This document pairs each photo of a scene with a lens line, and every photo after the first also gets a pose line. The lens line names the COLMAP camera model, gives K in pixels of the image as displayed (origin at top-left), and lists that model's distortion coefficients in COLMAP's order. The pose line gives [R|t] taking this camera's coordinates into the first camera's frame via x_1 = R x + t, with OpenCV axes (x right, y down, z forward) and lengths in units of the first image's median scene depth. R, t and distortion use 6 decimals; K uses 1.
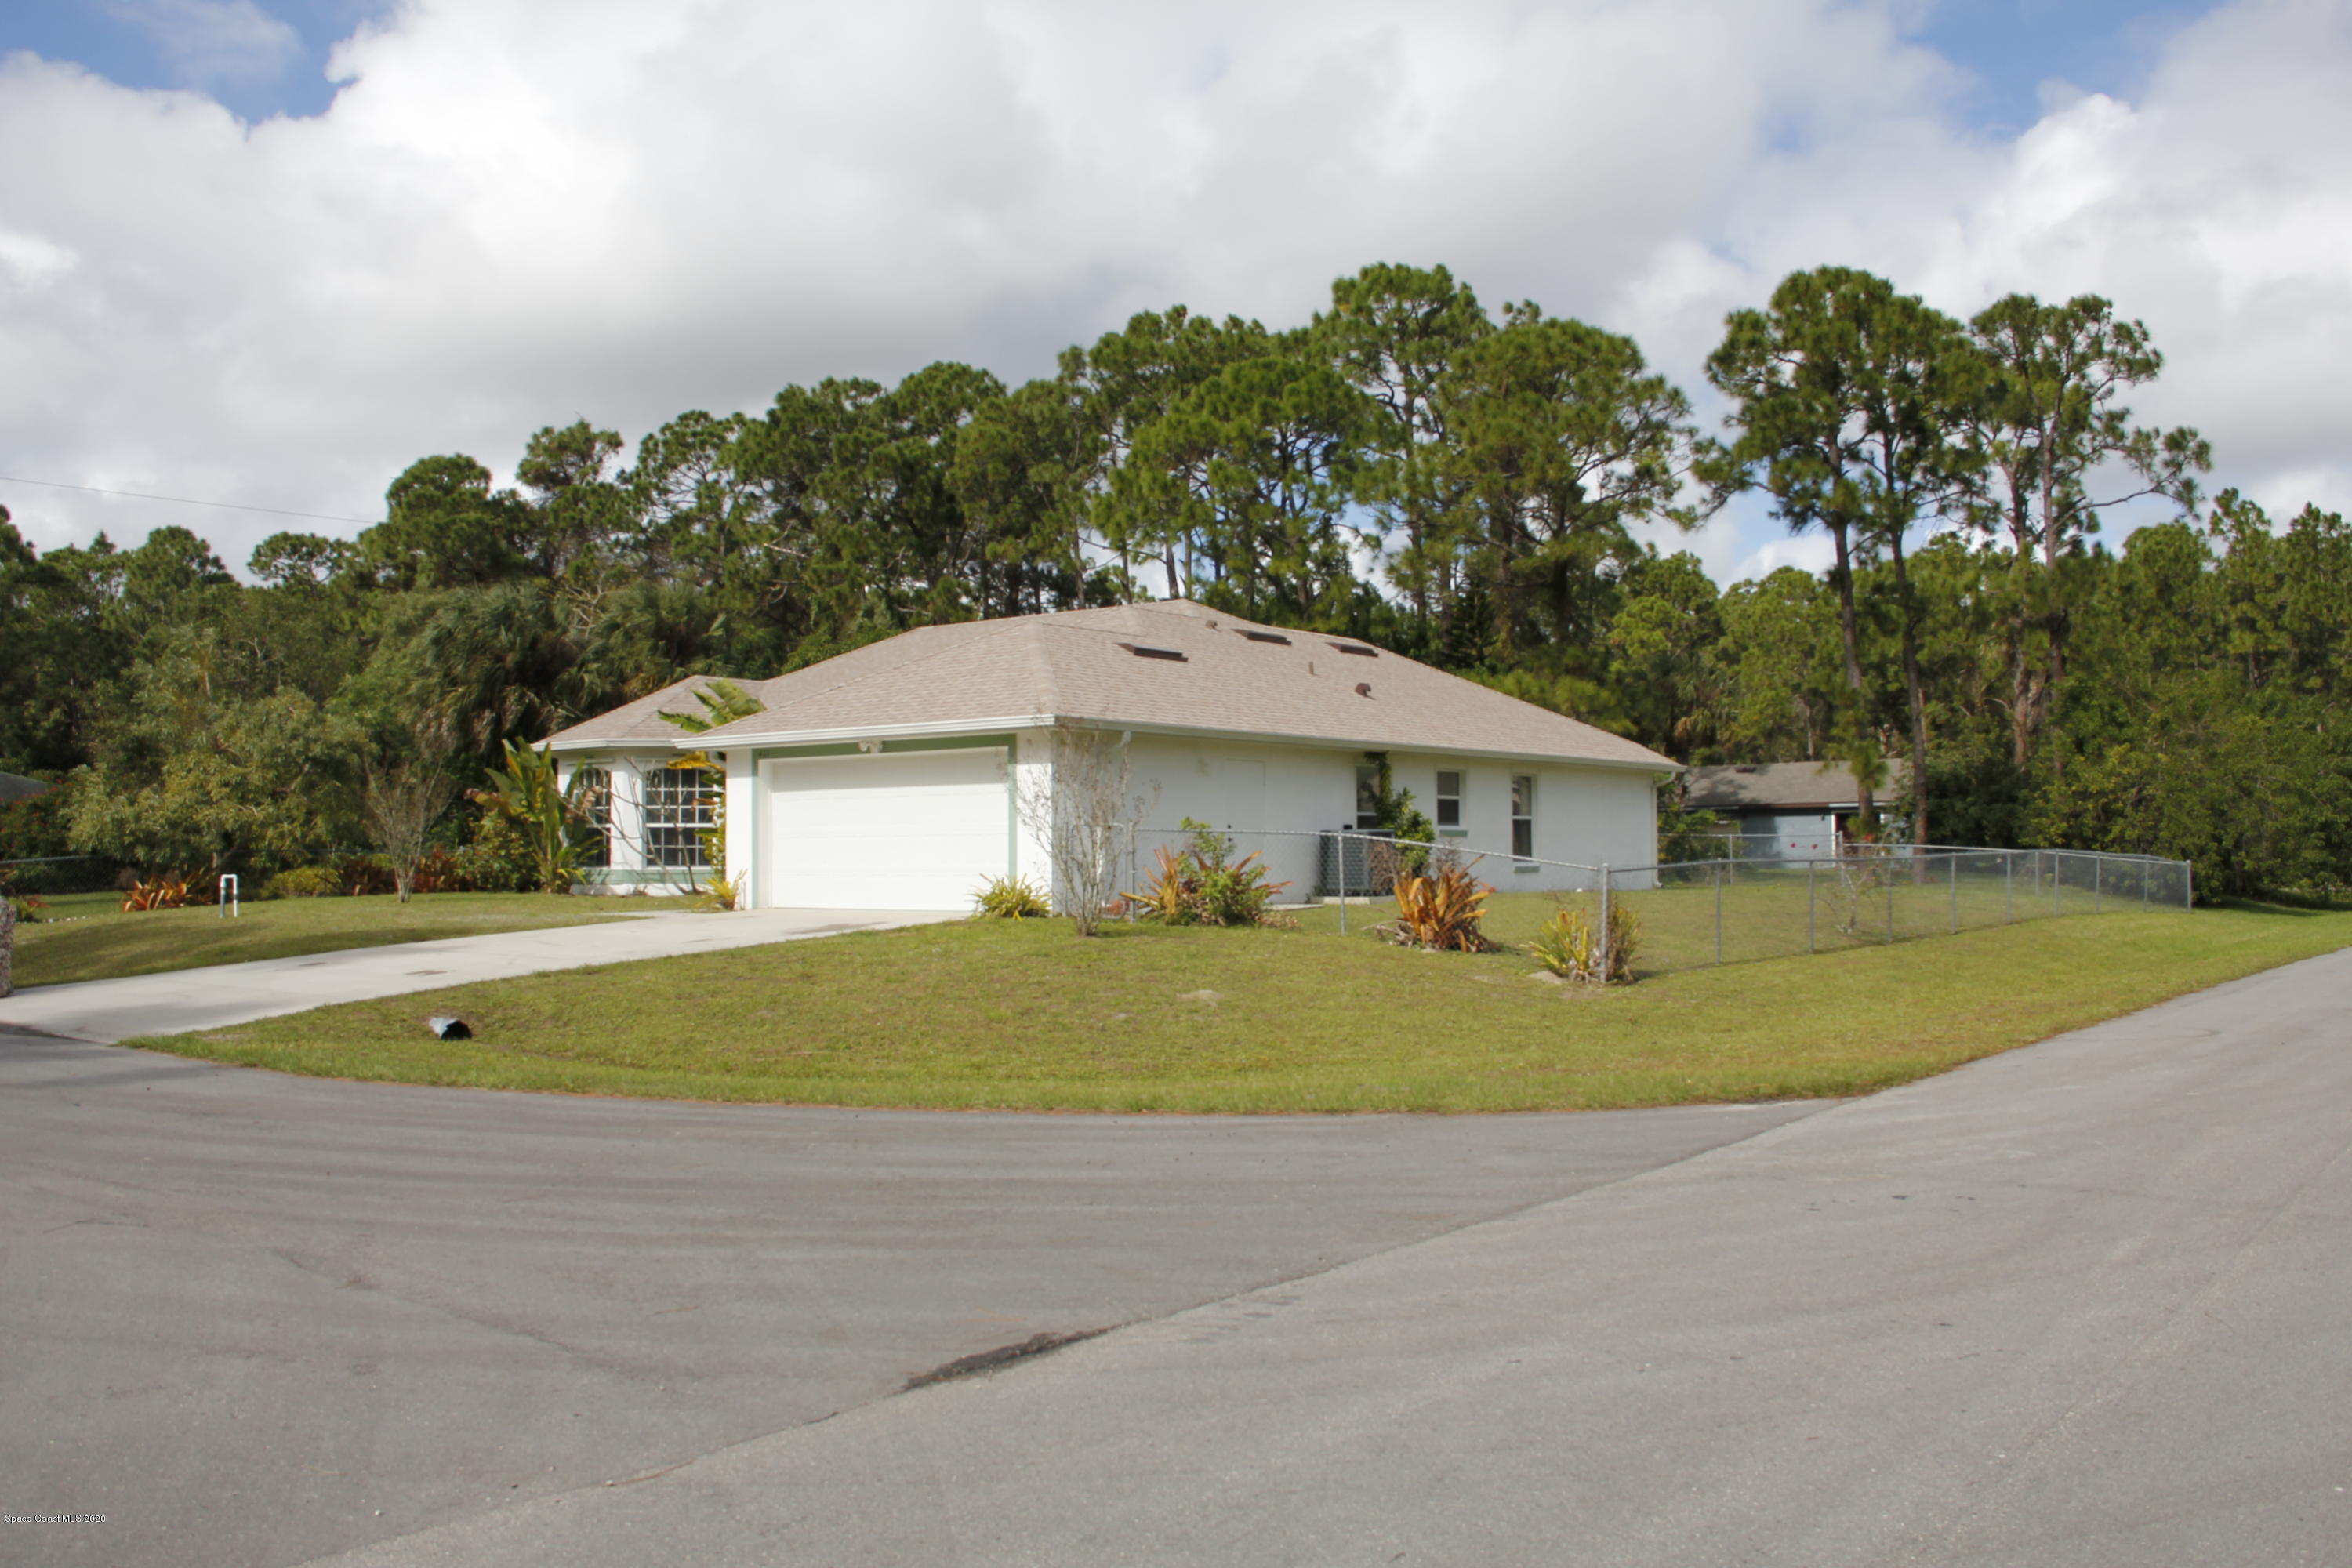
lens RADIAL K [[1933.7, 0, 1178.9], [0, 1933.7, 783.4], [0, 0, 1]] dist [-0.010964, -0.000064]
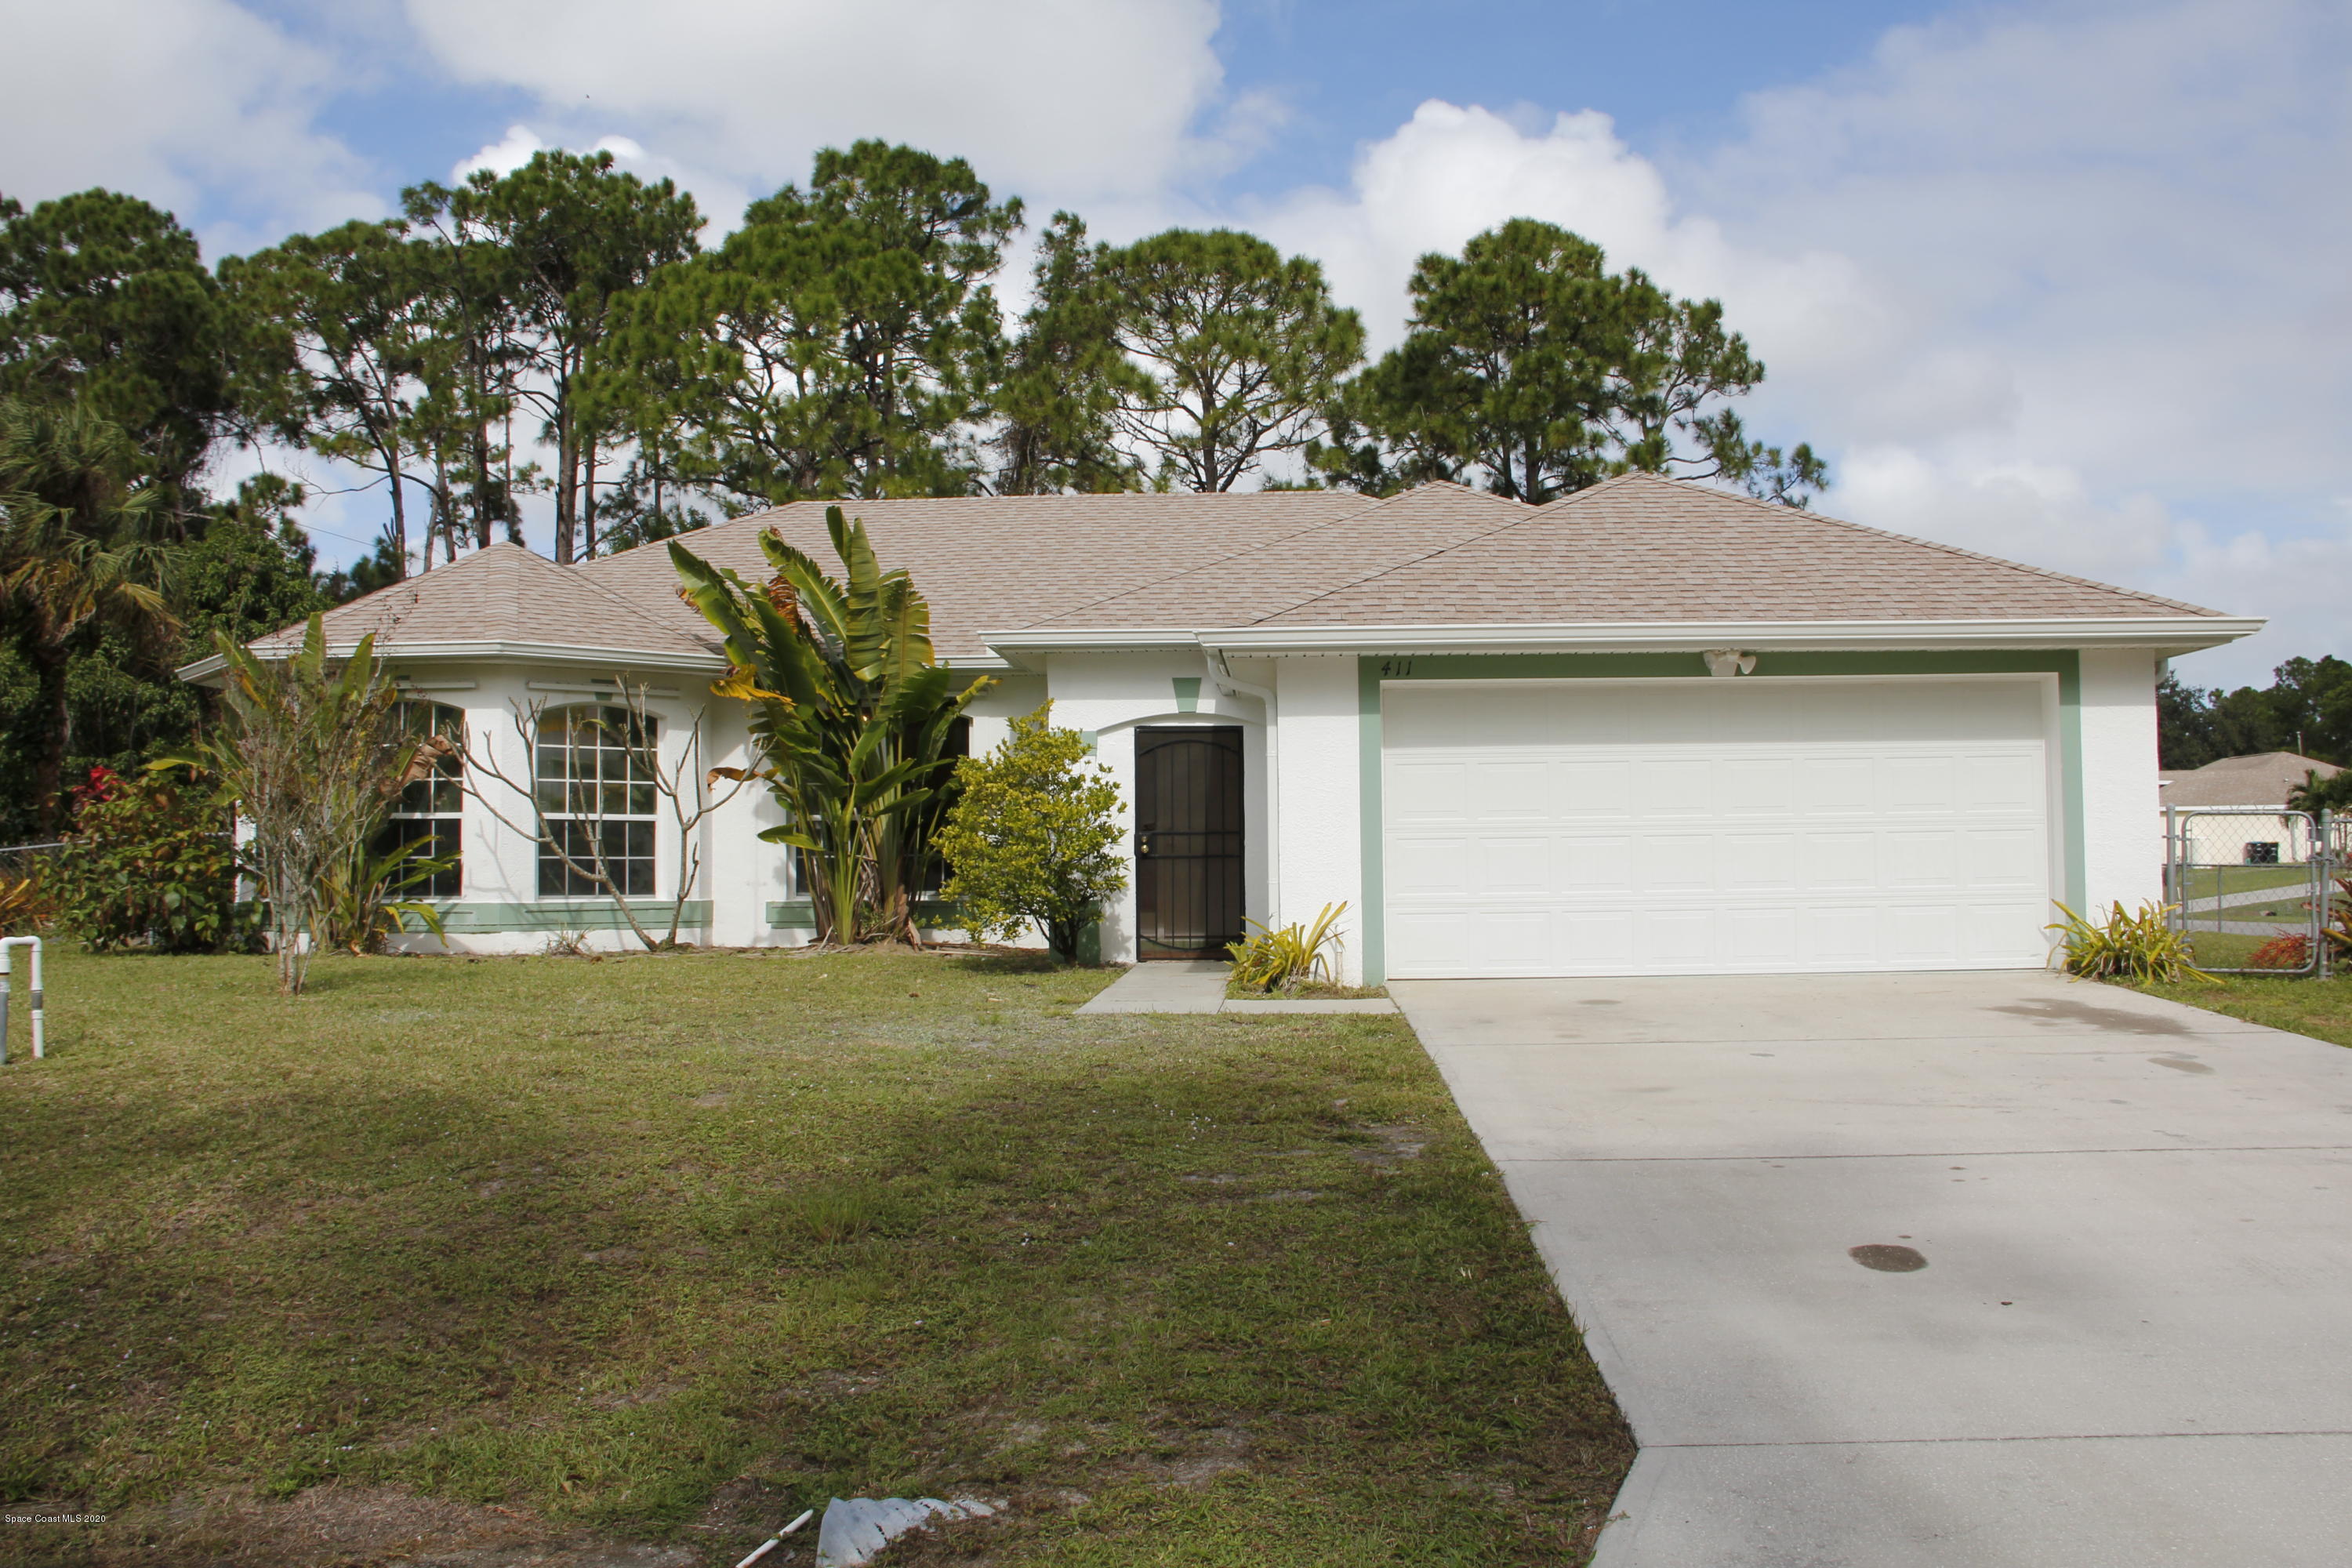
lens RADIAL K [[1933.7, 0, 1177.6], [0, 1933.7, 787.1], [0, 0, 1]] dist [-0.010964, -0.000064]
pose [[0.856135, 0.025164, 0.516139, -0.395622], [-0.021390, 0.999683, -0.013259, 0.017246], [-0.516309, 0.000312, 0.856402, 0.471818]]
